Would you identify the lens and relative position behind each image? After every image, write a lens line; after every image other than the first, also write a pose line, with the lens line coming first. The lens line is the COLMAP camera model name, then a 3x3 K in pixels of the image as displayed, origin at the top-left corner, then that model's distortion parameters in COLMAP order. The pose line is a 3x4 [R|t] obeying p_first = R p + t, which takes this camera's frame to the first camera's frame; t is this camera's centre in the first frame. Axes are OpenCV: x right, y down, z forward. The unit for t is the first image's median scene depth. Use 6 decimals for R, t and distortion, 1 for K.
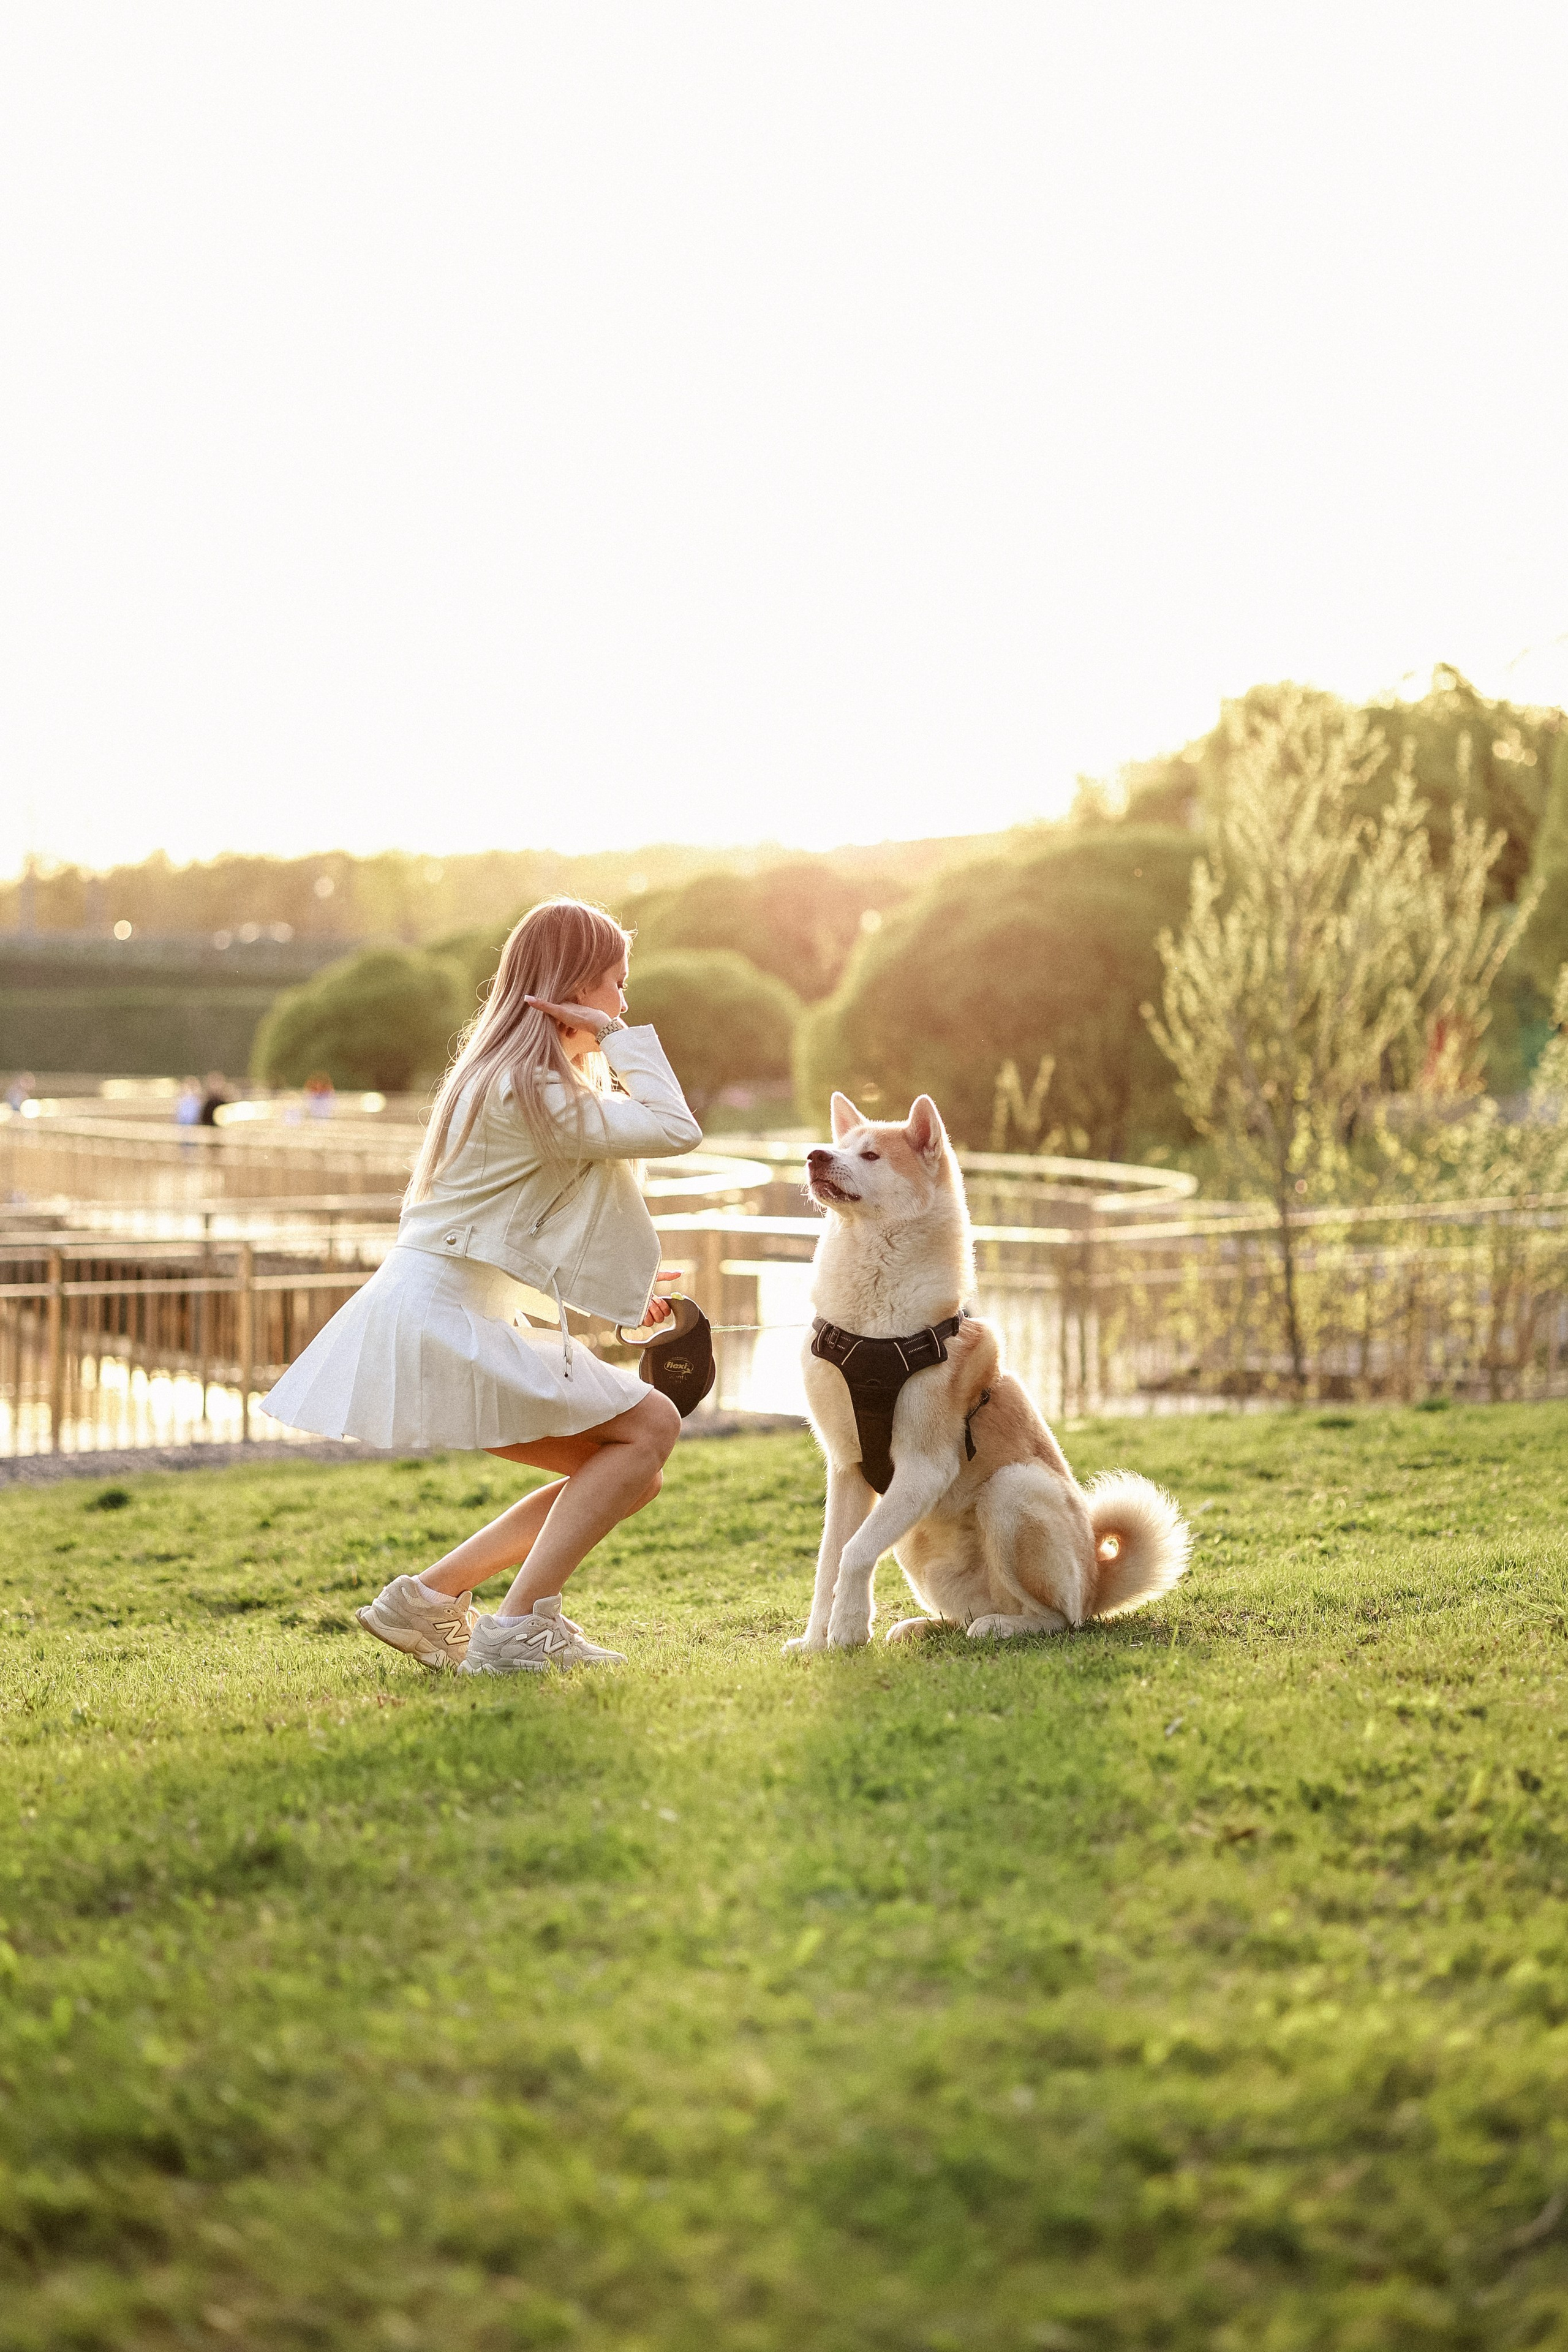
lens RADIAL K [[3869.4, 0, 783.5], [0, 3869.4, 1073.6], [0, 0, 1]] dist [0.190103, -0.109693]
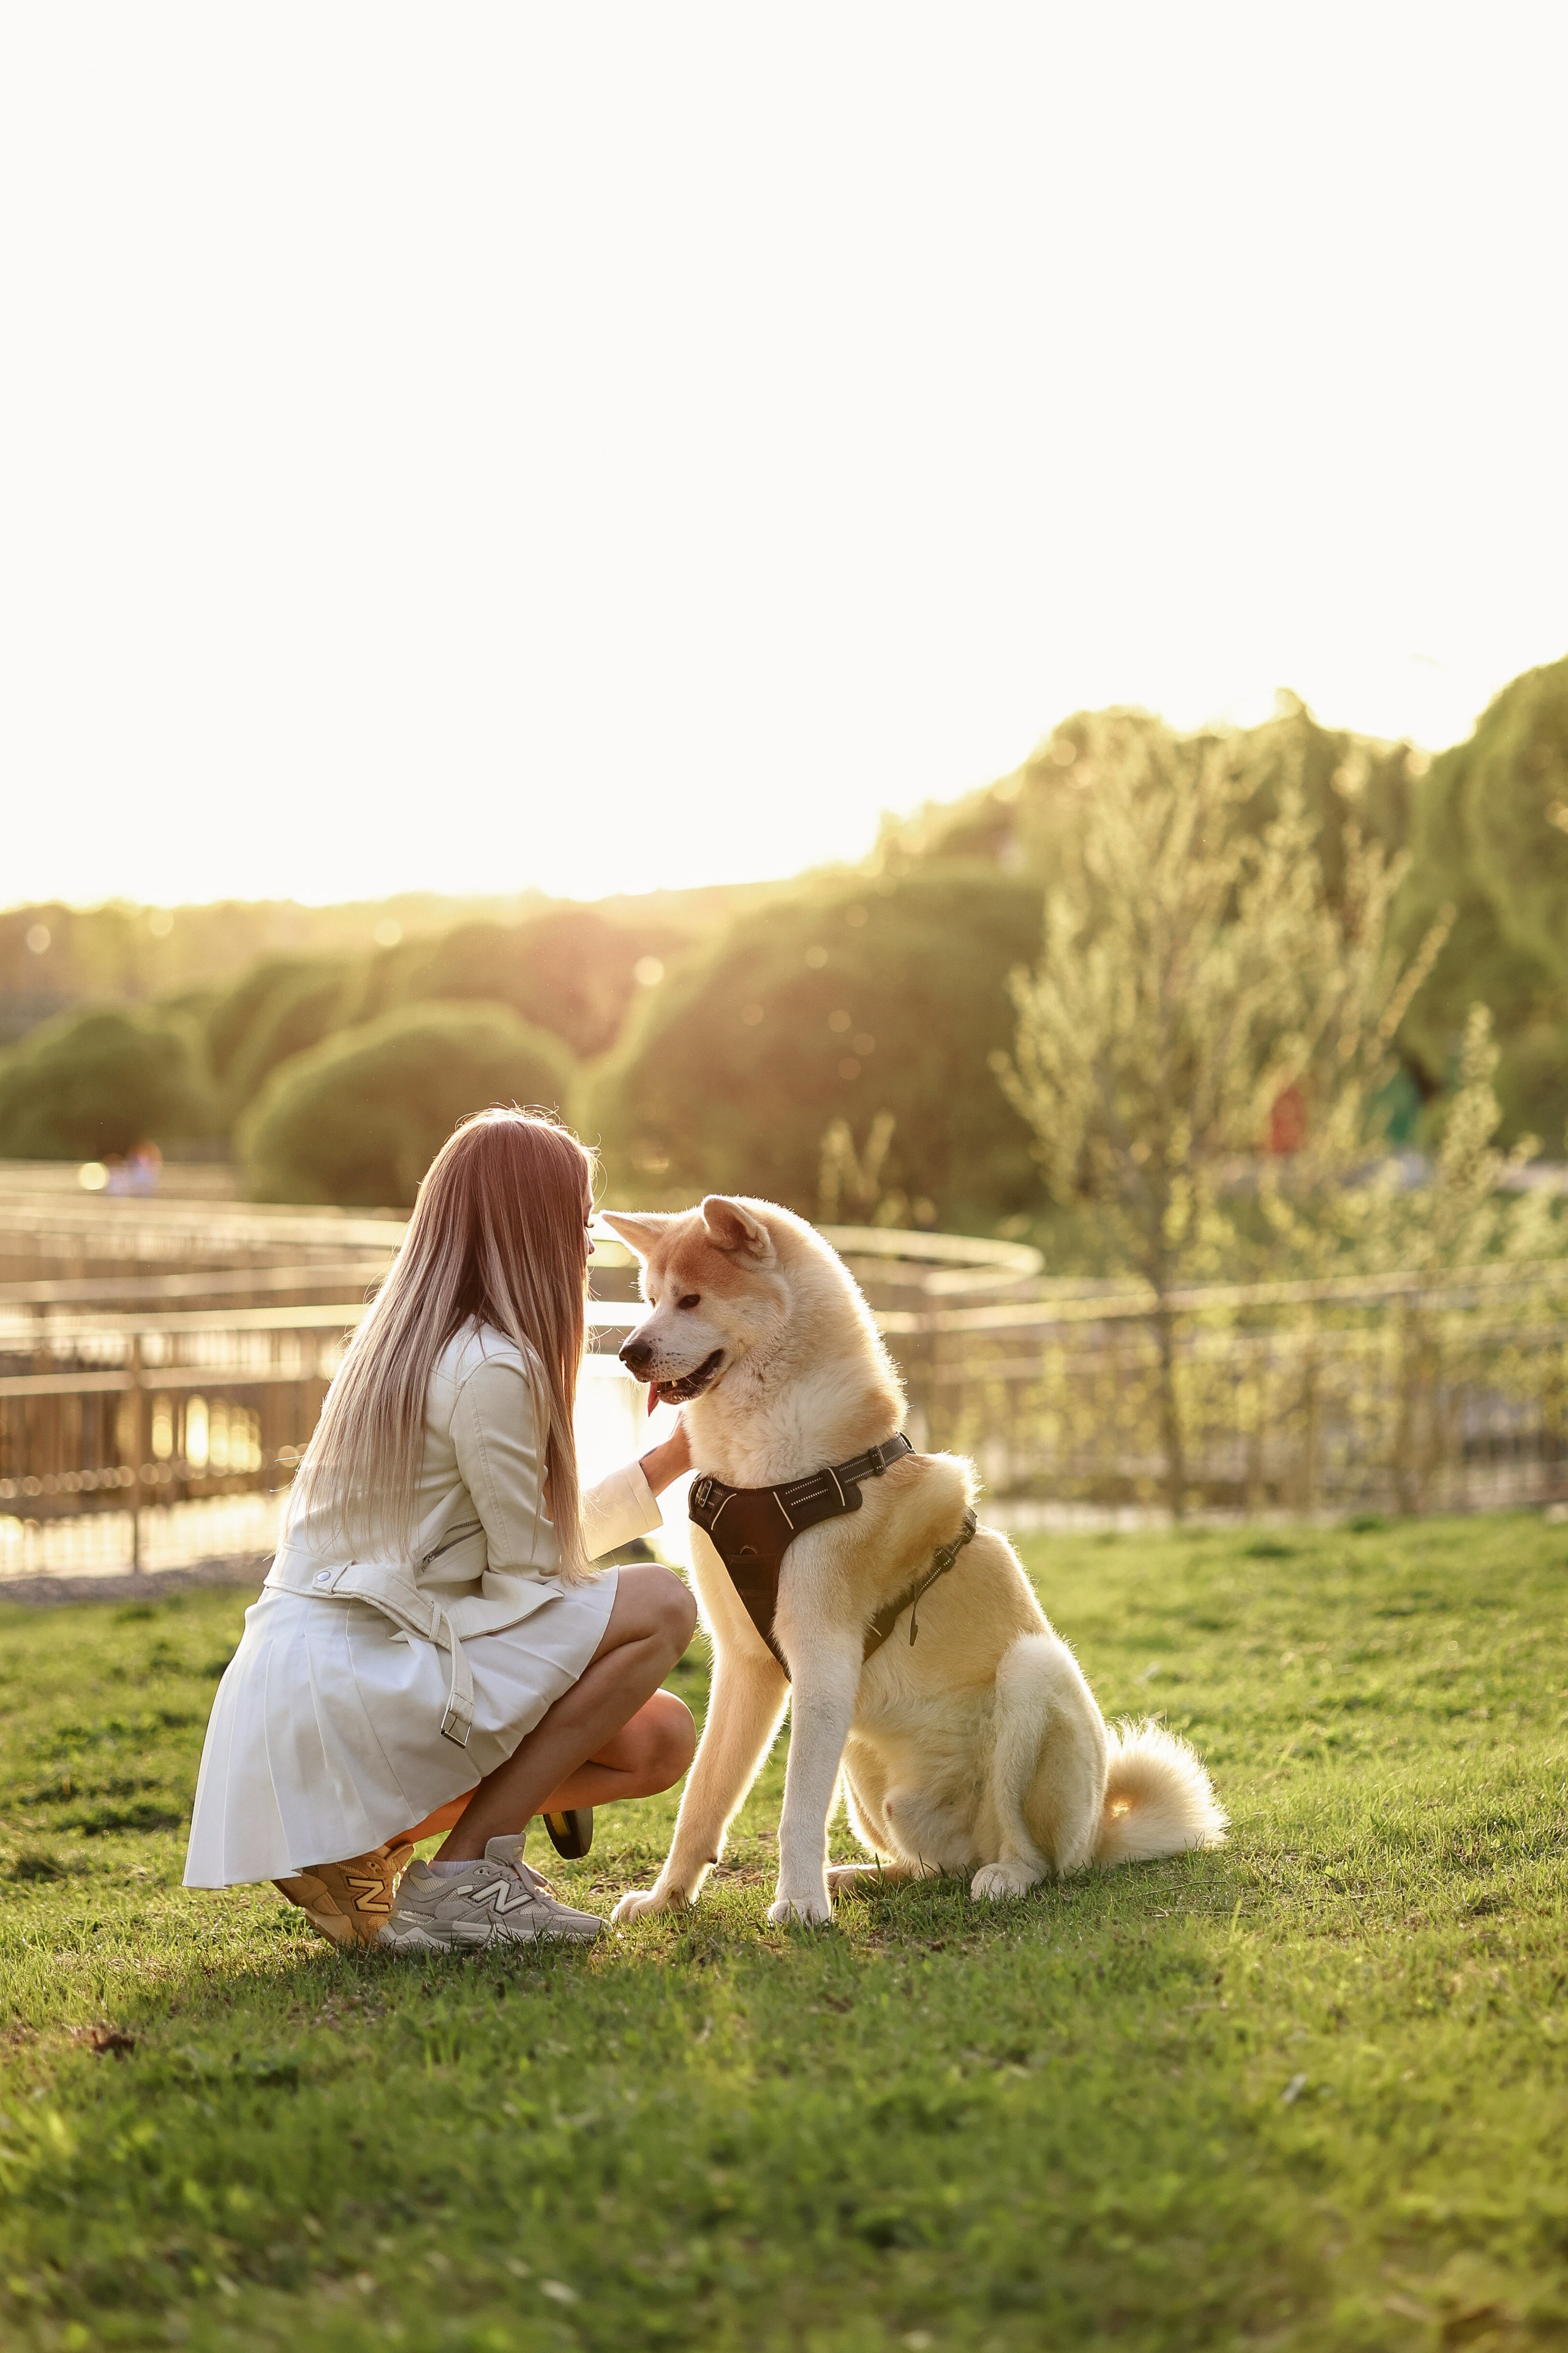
lens RADIAL K [[3870.8, 0, 783.5], [0, 3870.8, 1074.1], [0, 0, 1]] dist [0.190103, -0.109693]
pose [[0.997575, -0.004896, 0.069423, -0.014622], [0.006174, 0.999815, -0.018204, 0.002149], [-0.069321, 0.018589, 0.997421, 0.143717]]
